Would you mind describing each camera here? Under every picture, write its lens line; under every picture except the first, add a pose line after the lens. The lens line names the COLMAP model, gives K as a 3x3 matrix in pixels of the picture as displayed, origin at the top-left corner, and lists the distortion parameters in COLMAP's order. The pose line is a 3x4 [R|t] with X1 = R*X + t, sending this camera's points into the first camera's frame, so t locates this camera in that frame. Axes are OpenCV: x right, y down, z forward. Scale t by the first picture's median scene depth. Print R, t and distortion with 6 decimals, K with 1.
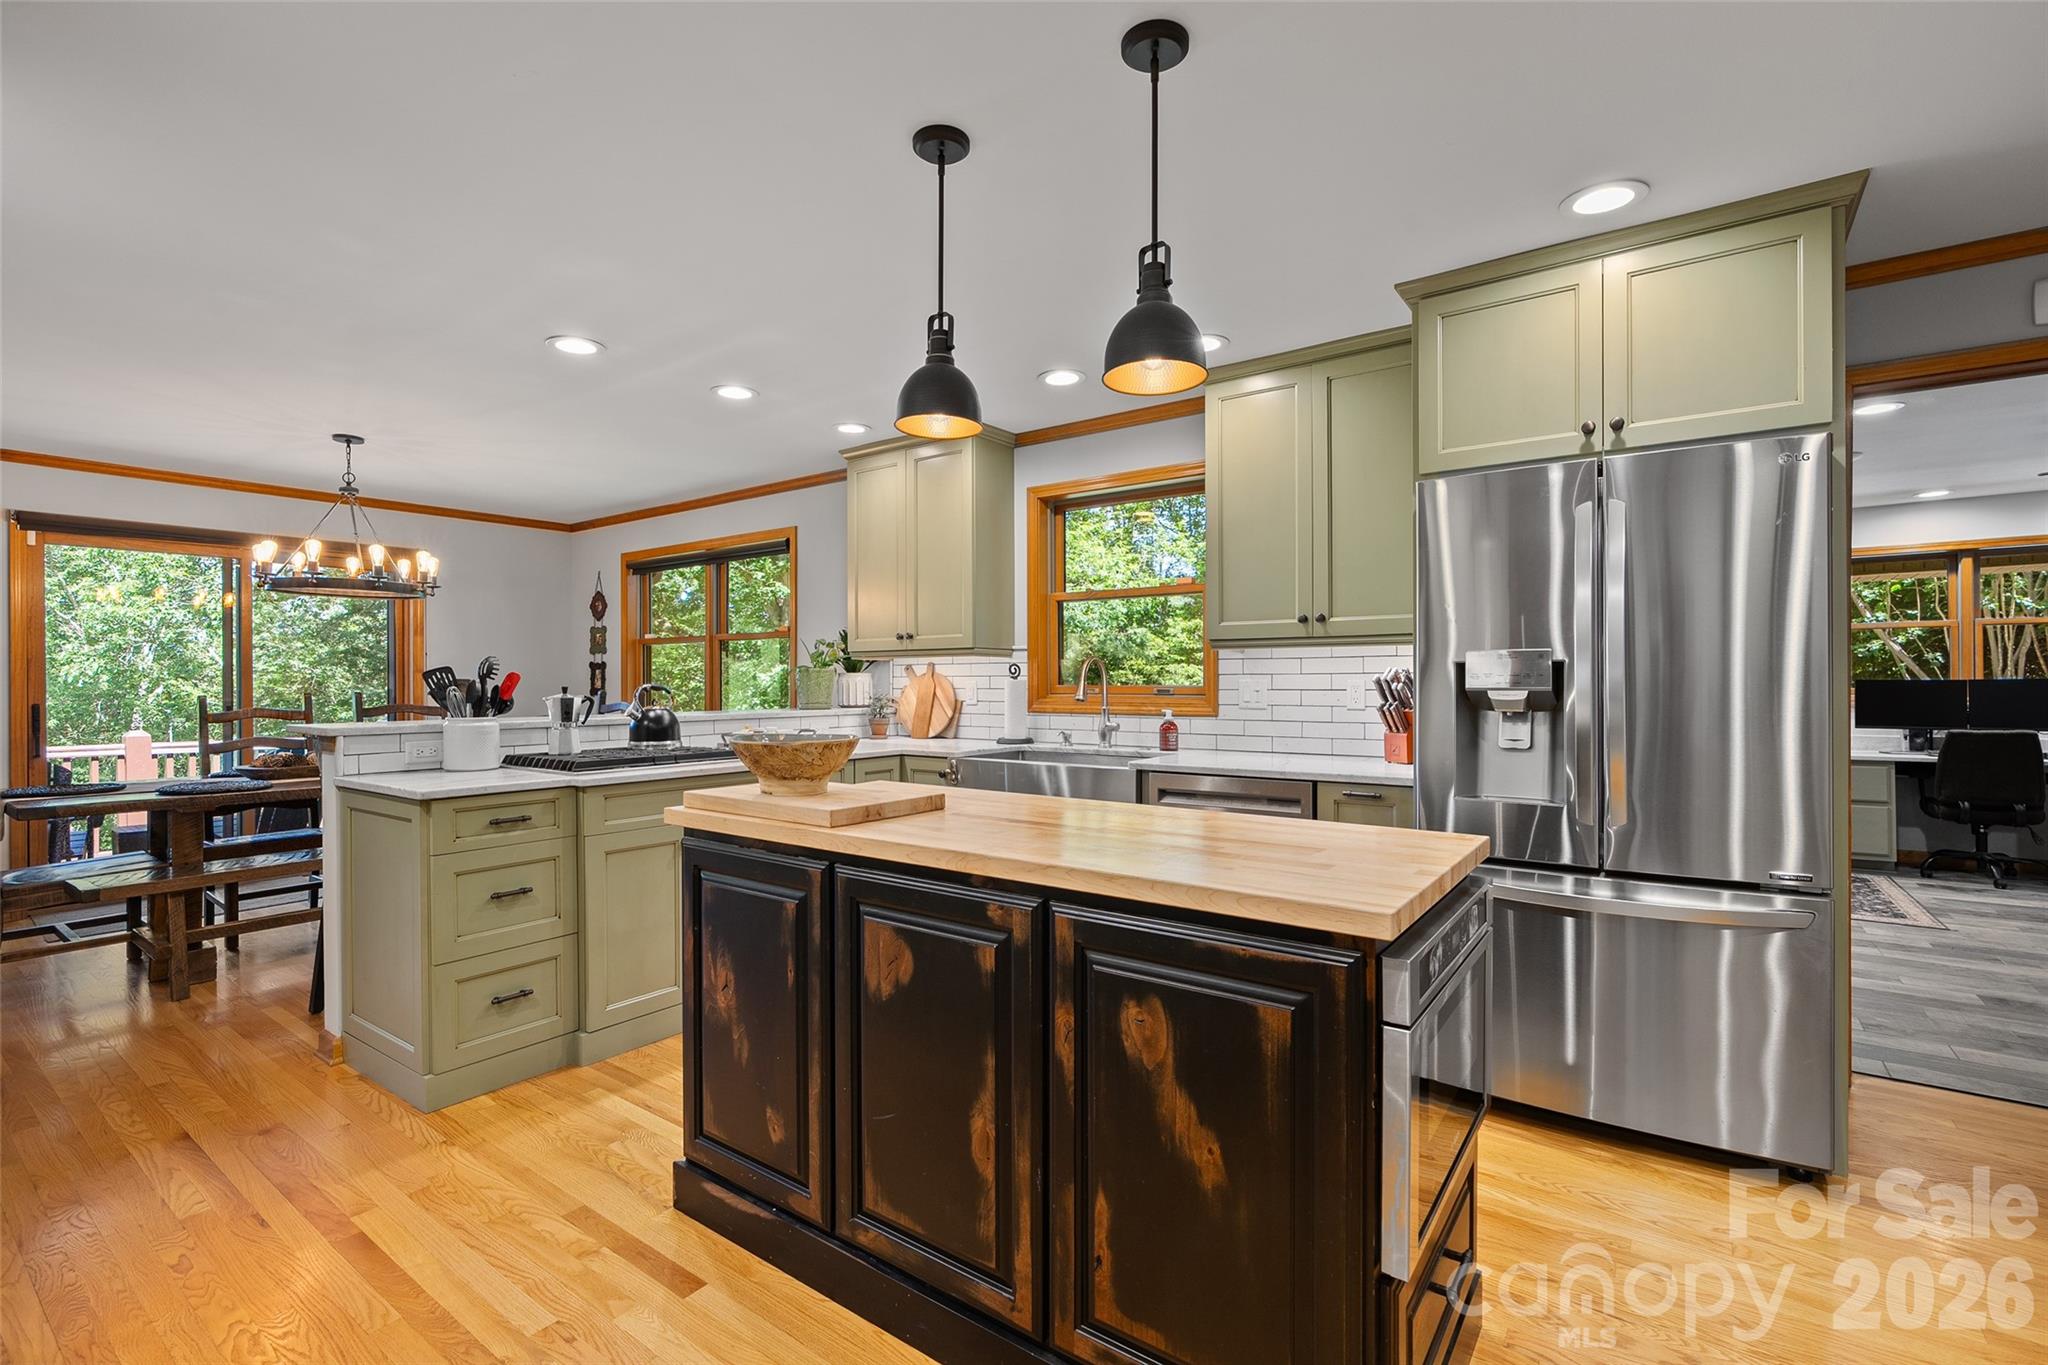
lens RADIAL K [[920.5, 0, 1019.2], [0, 920.5, 683.2], [0, 0, 1]] dist [-0.011254, 0.005126]
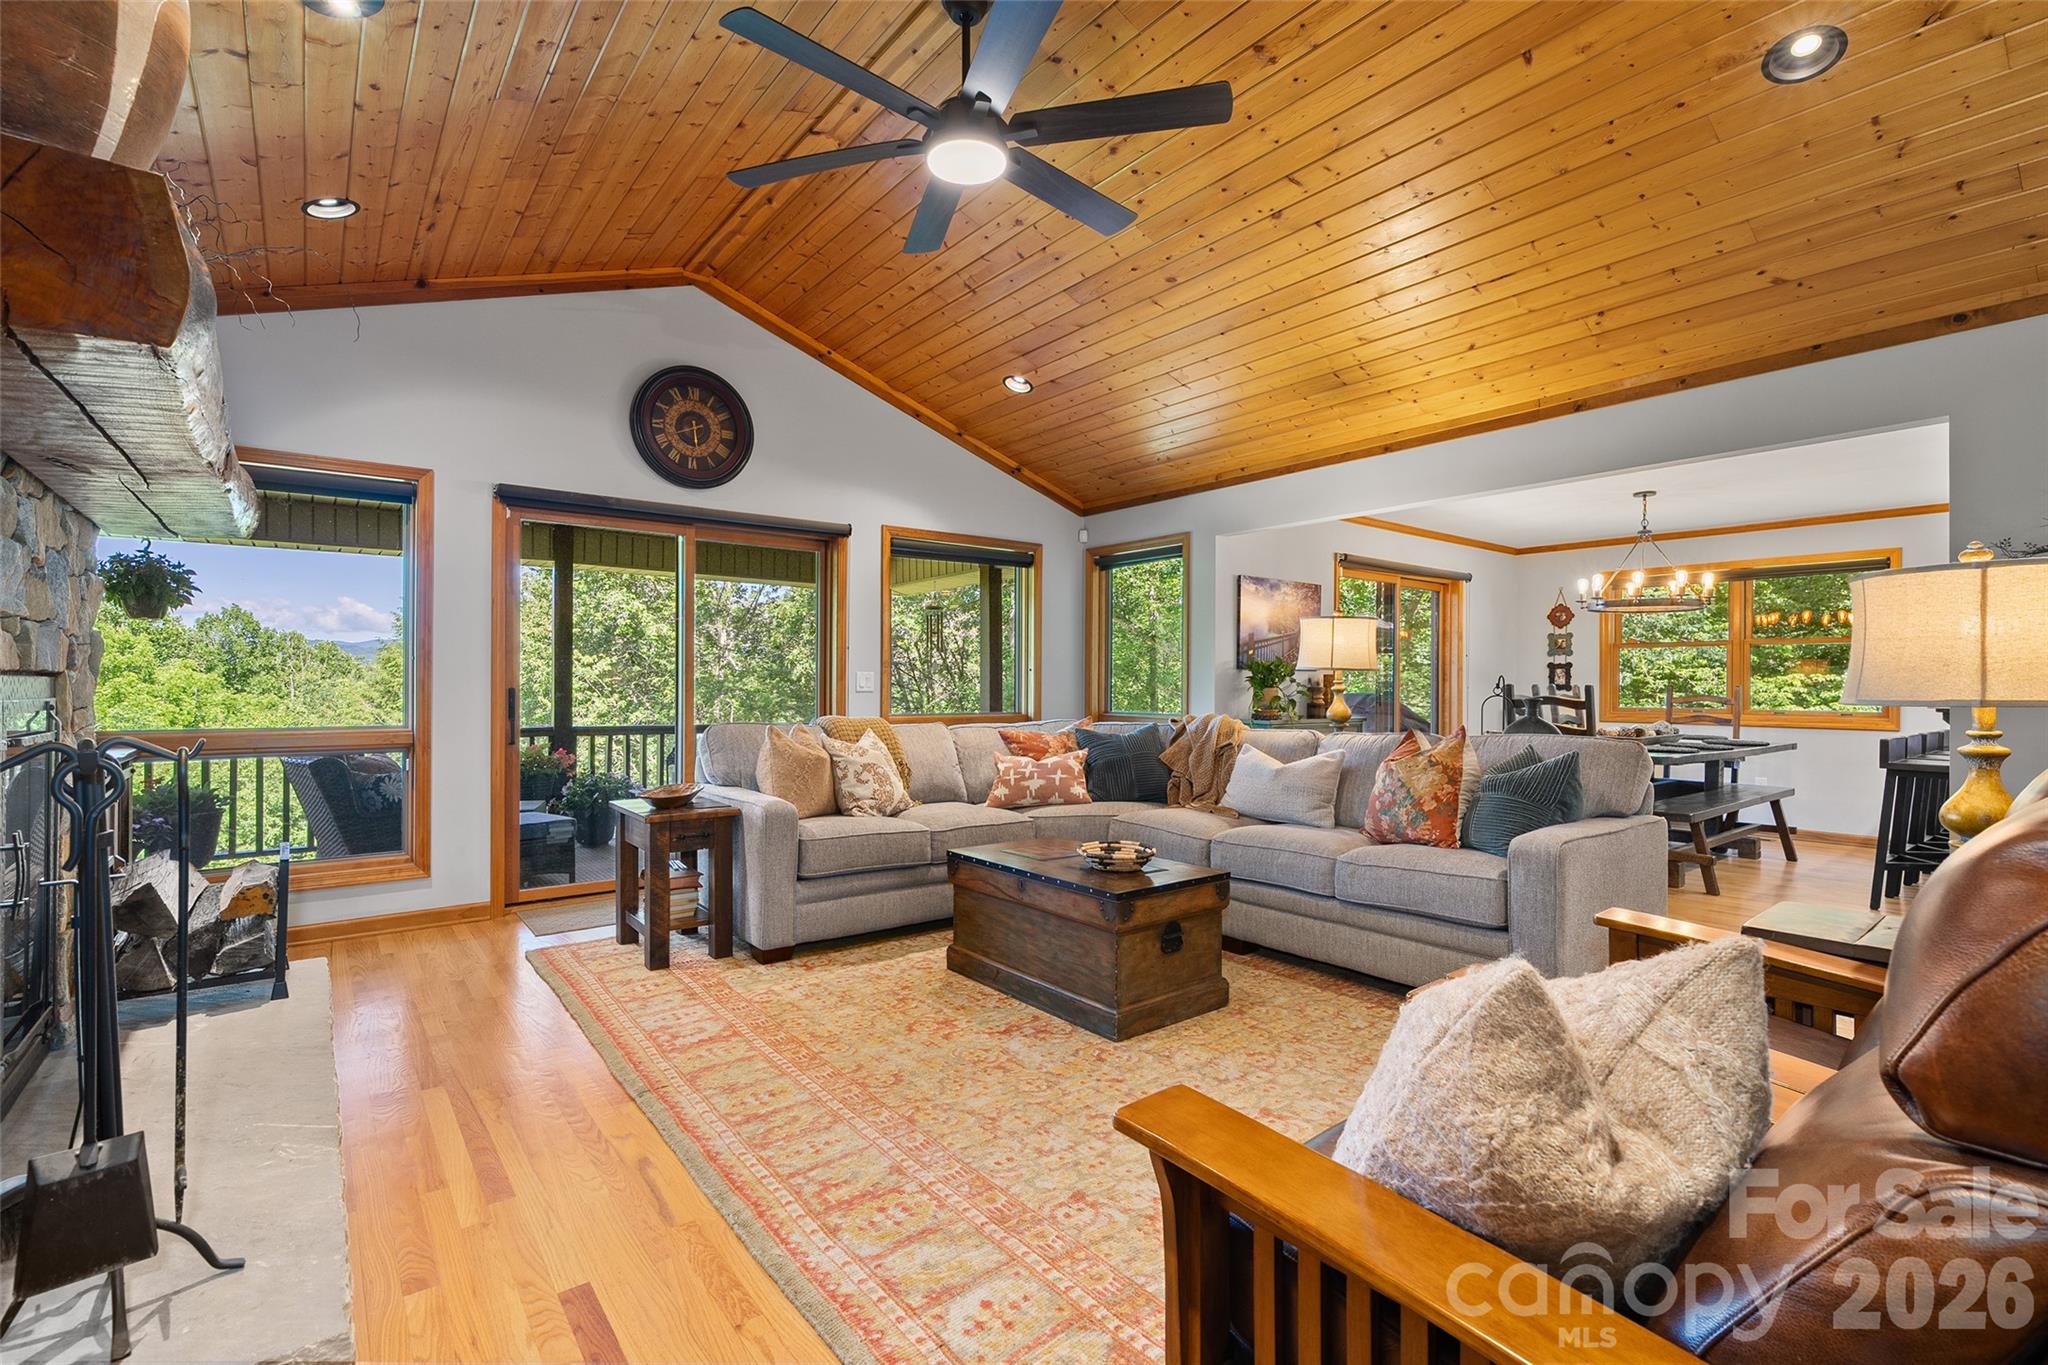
lens RADIAL K [[920.5, 0, 1014.7], [0, 920.5, 685.2], [0, 0, 1]] dist [-0.011254, 0.005126]
pose [[0.962678, 0.008366, -0.270519, -1.381571], [-0.009411, 0.999952, -0.002566, 0.027286], [0.270484, 0.005016, 0.962711, -0.585884]]
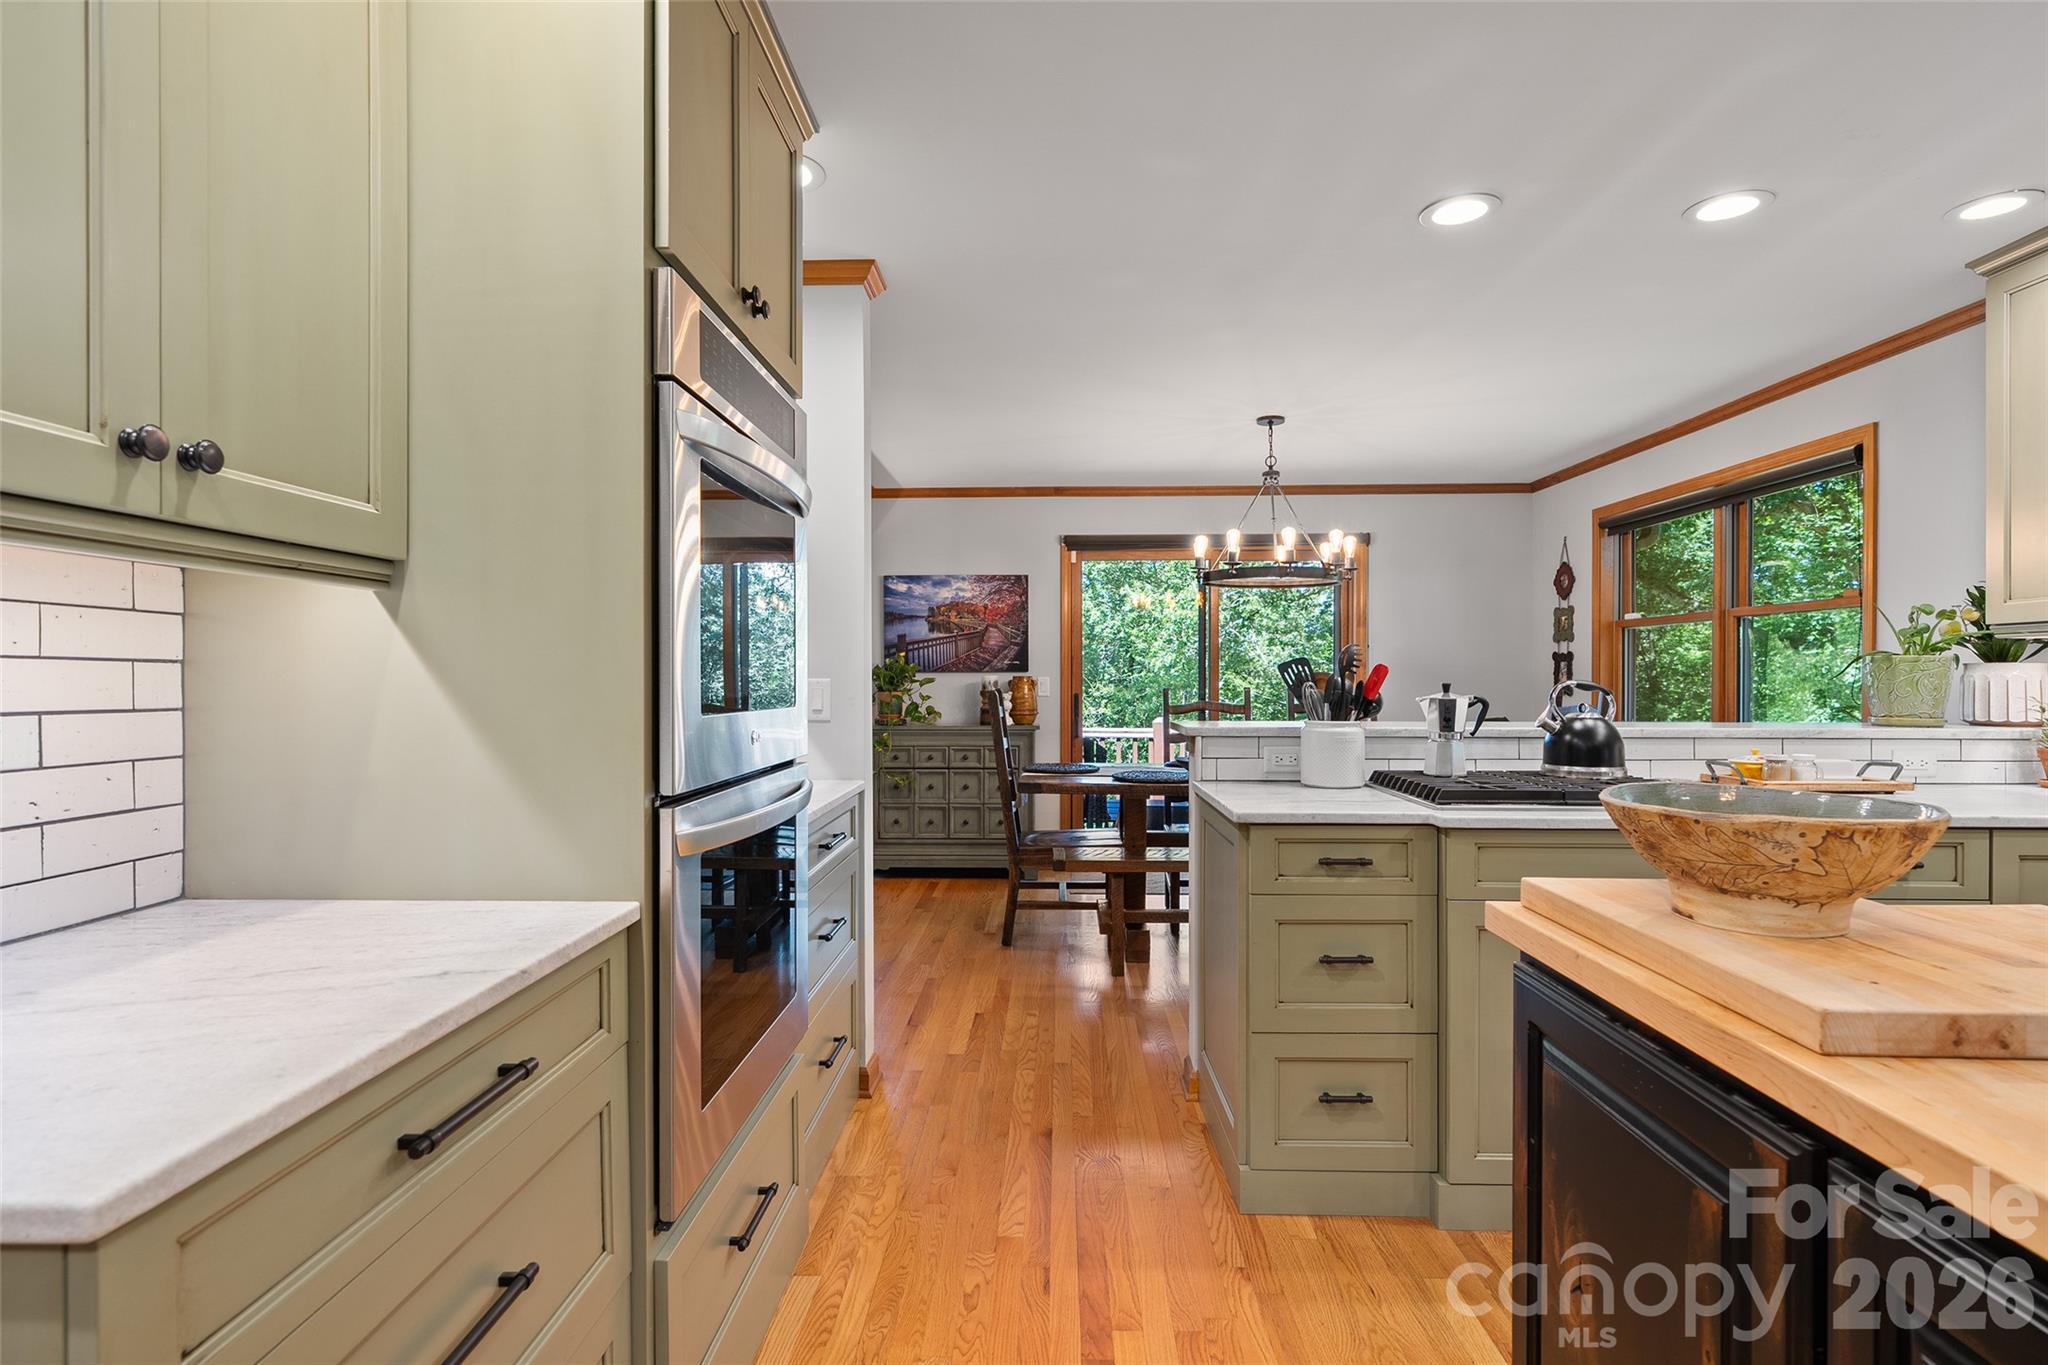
lens RADIAL K [[1005.5, 0, 1018.0], [0, 1005.5, 679.2], [0, 0, 1]] dist [-0.005700, 0.001735]
pose [[0.565567, 0.005633, -0.824683, -0.021863], [-0.005130, 0.999981, 0.003312, -0.000352], [0.824687, 0.002357, 0.565585, 0.215564]]
